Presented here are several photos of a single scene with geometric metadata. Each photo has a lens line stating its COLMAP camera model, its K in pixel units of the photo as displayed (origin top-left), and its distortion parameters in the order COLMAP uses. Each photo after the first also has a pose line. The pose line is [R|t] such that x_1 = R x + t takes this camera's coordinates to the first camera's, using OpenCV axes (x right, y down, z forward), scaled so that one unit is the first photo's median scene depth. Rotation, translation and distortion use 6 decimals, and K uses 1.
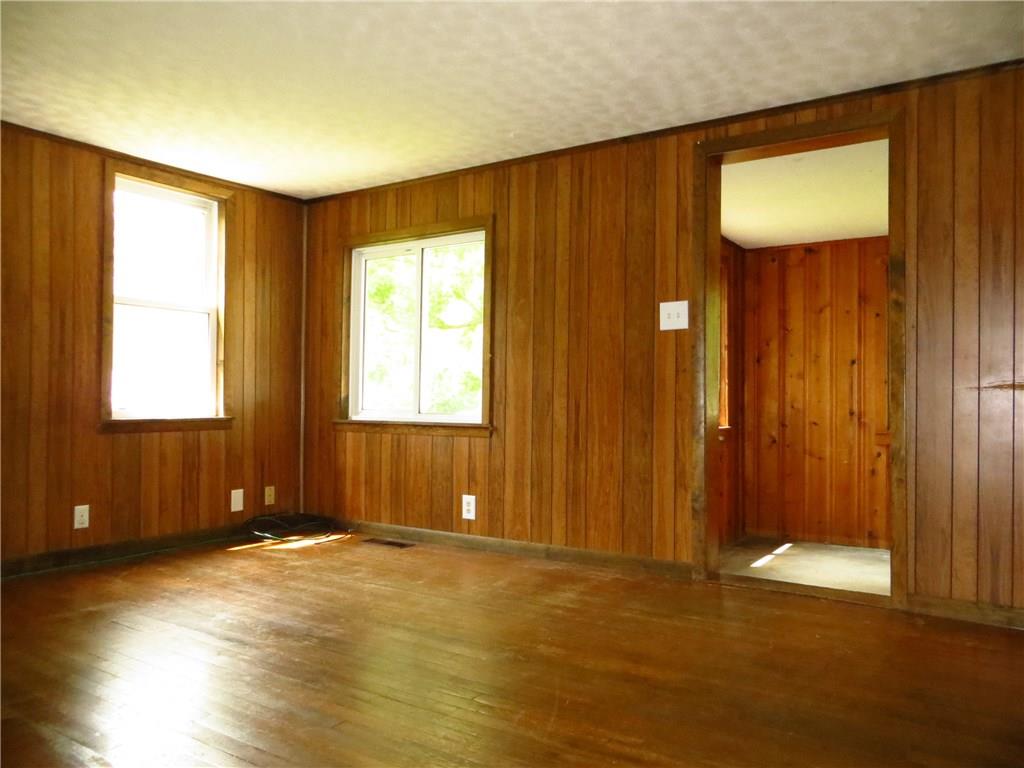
lens RADIAL K [[770.0, 0, 516.0], [0, 770.0, 384.7], [0, 0, 1]] dist [-0.014047, 0.000019]
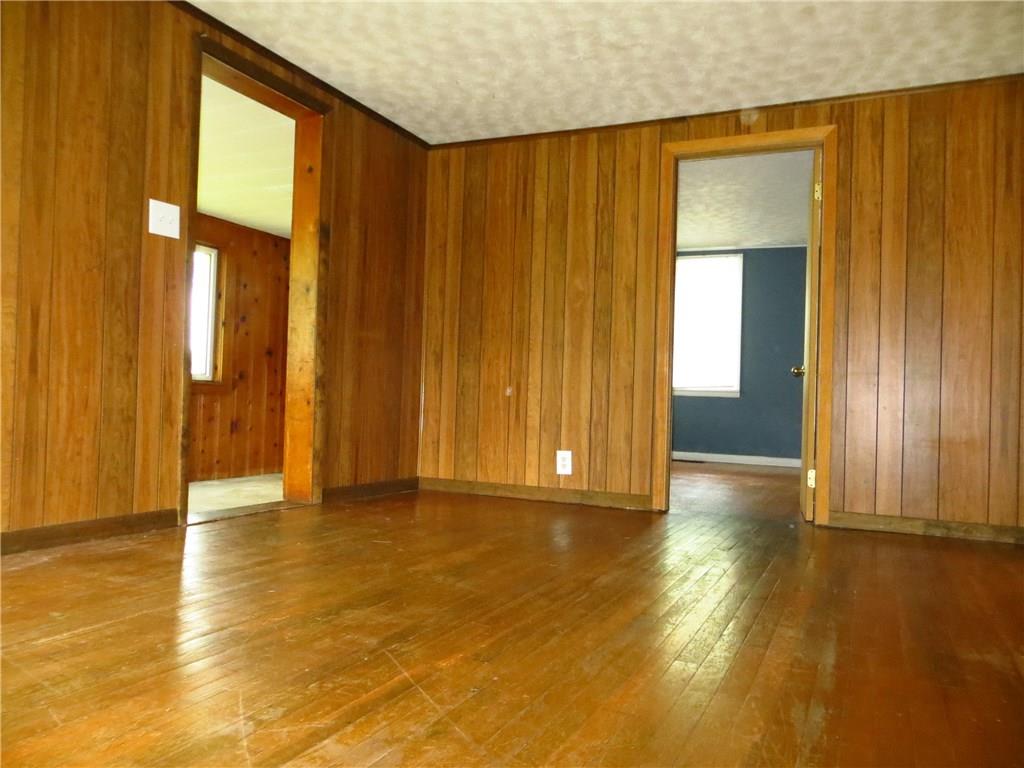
lens RADIAL K [[770.0, 0, 516.0], [0, 770.0, 384.7], [0, 0, 1]] dist [-0.014047, 0.000019]
pose [[-0.142367, 0.004337, 0.989804, -0.667266], [-0.051833, 0.998586, -0.011831, 0.079488], [-0.988456, -0.052988, -0.141941, 0.718632]]
